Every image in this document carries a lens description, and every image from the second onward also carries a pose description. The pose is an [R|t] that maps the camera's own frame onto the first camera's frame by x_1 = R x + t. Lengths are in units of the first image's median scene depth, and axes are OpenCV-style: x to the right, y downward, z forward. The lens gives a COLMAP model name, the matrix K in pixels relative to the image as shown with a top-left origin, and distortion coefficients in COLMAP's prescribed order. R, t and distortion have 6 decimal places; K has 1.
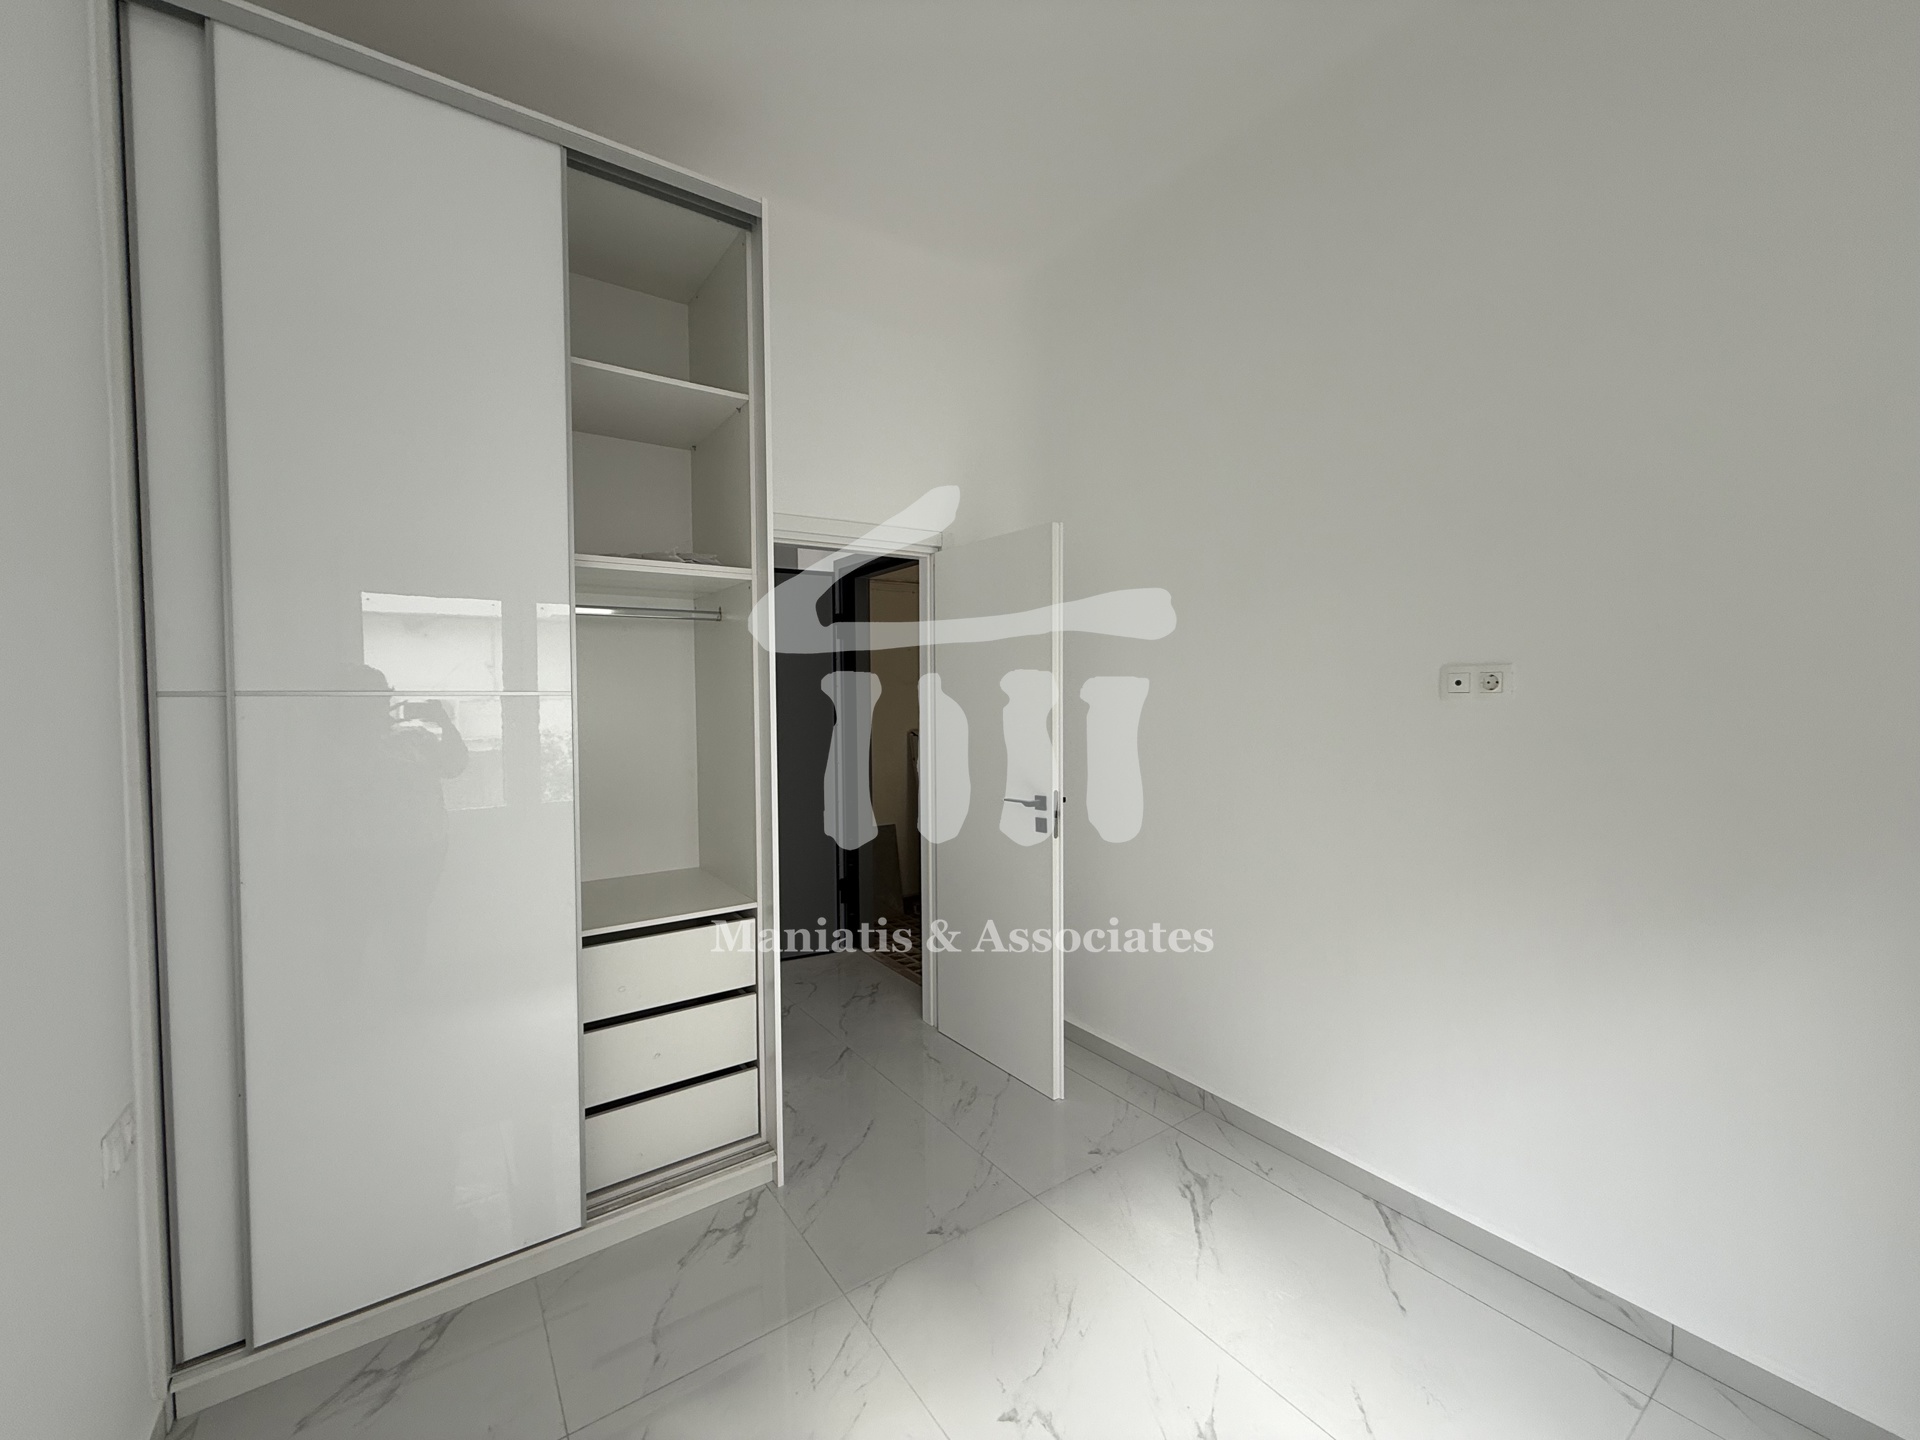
lens RADIAL K [[769.5, 0, 957.8], [0, 769.5, 717.1], [0, 0, 1]] dist [-0.001061, 0.000645]
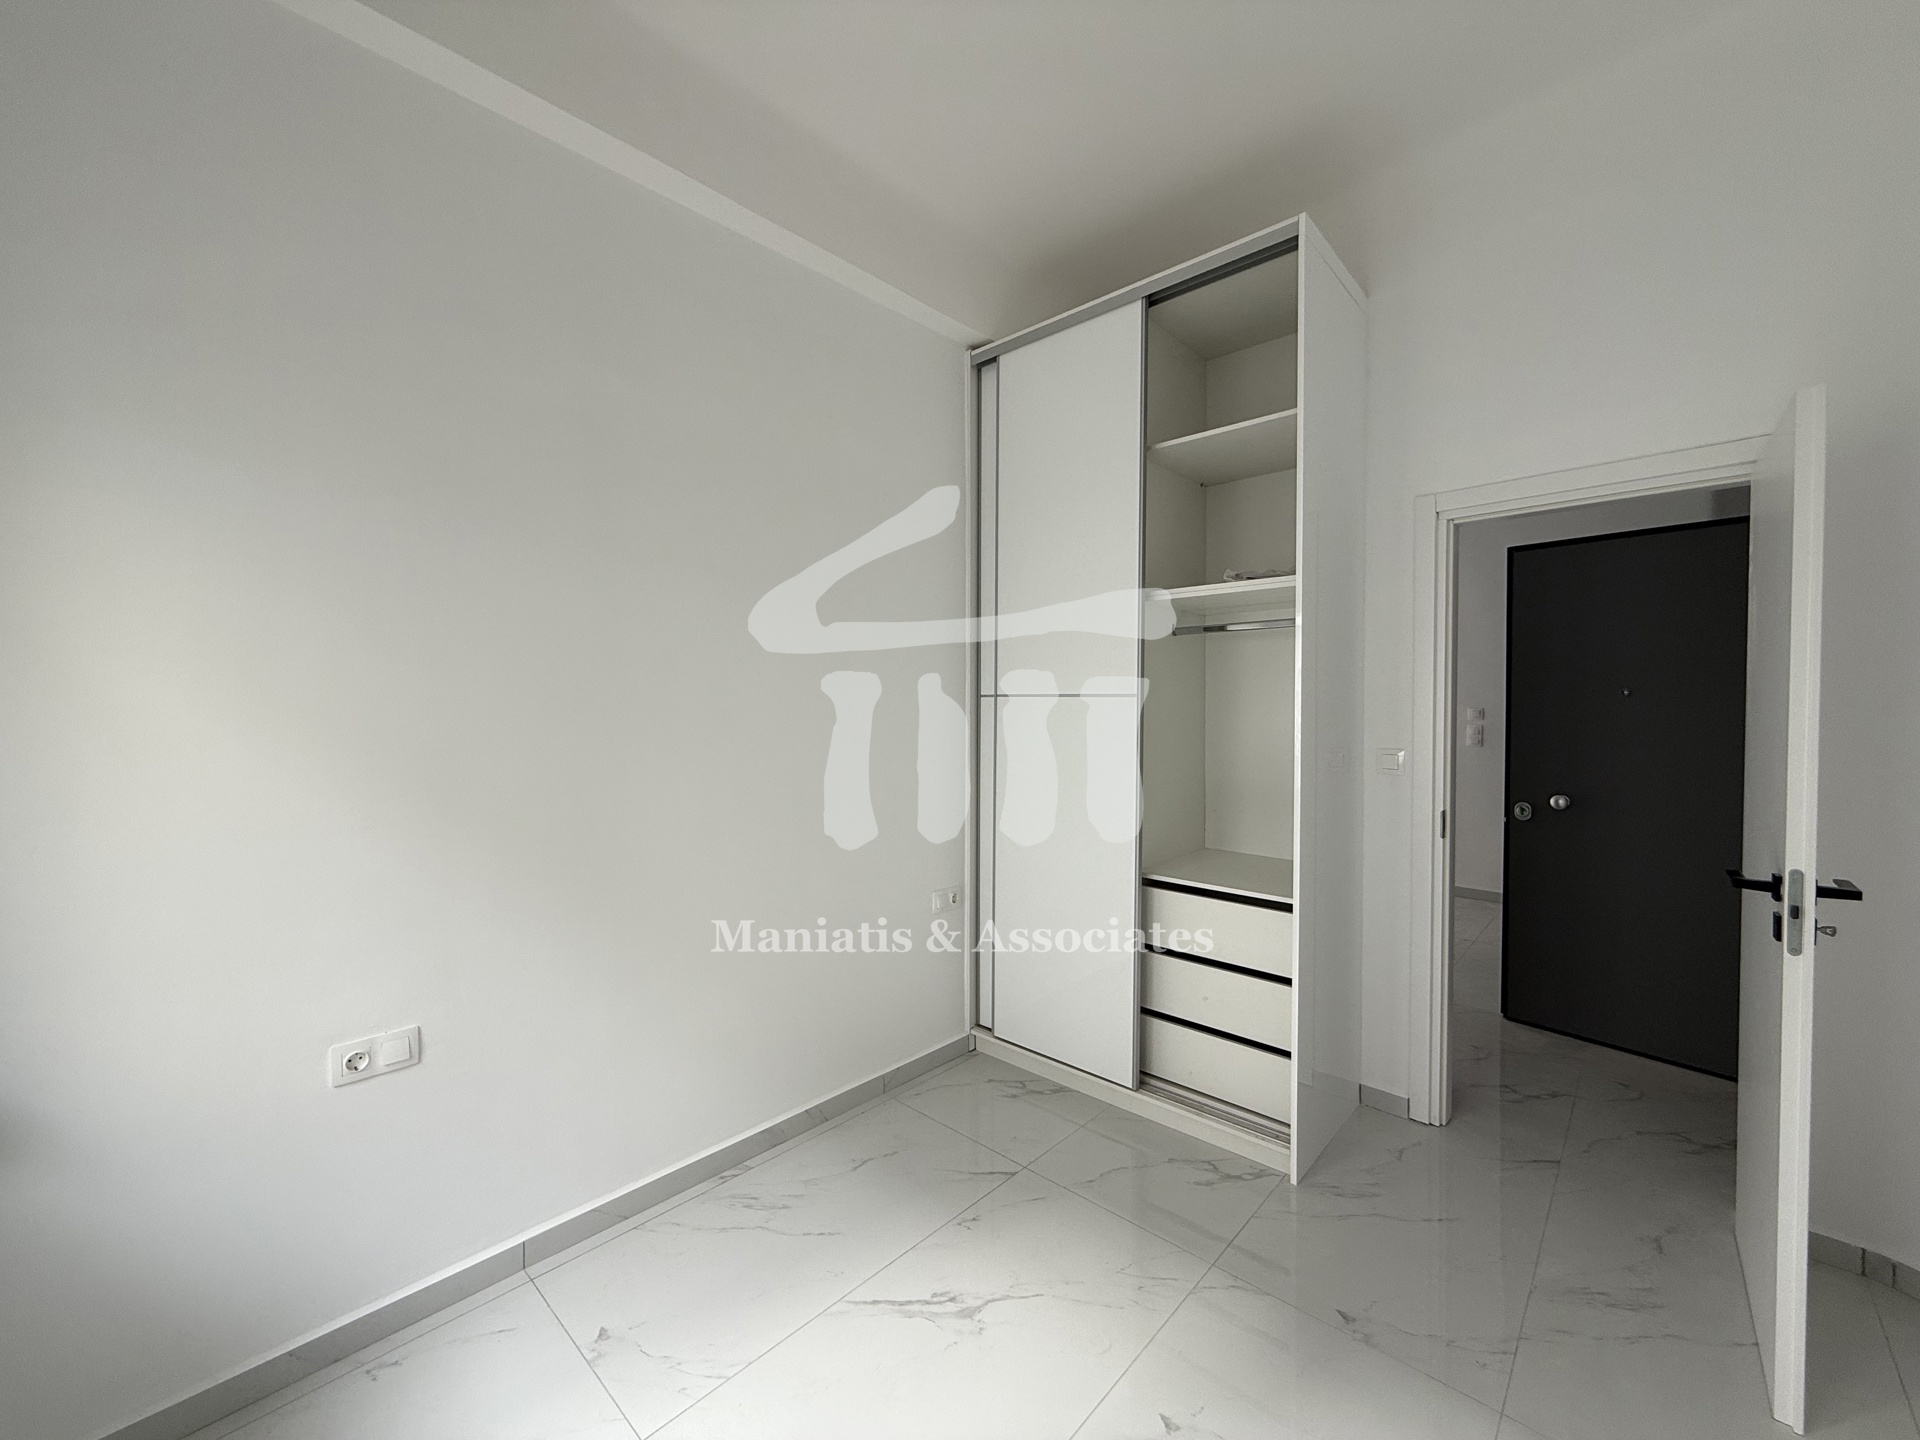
lens RADIAL K [[768.1, 0, 960.1], [0, 768.1, 719.0], [0, 0, 1]] dist [0.000854, 0.000002]
pose [[0.208890, 0.028041, -0.977537, 0.702041], [-0.033339, 0.999212, 0.021538, -0.007435], [0.977371, 0.028091, 0.209661, 0.372695]]
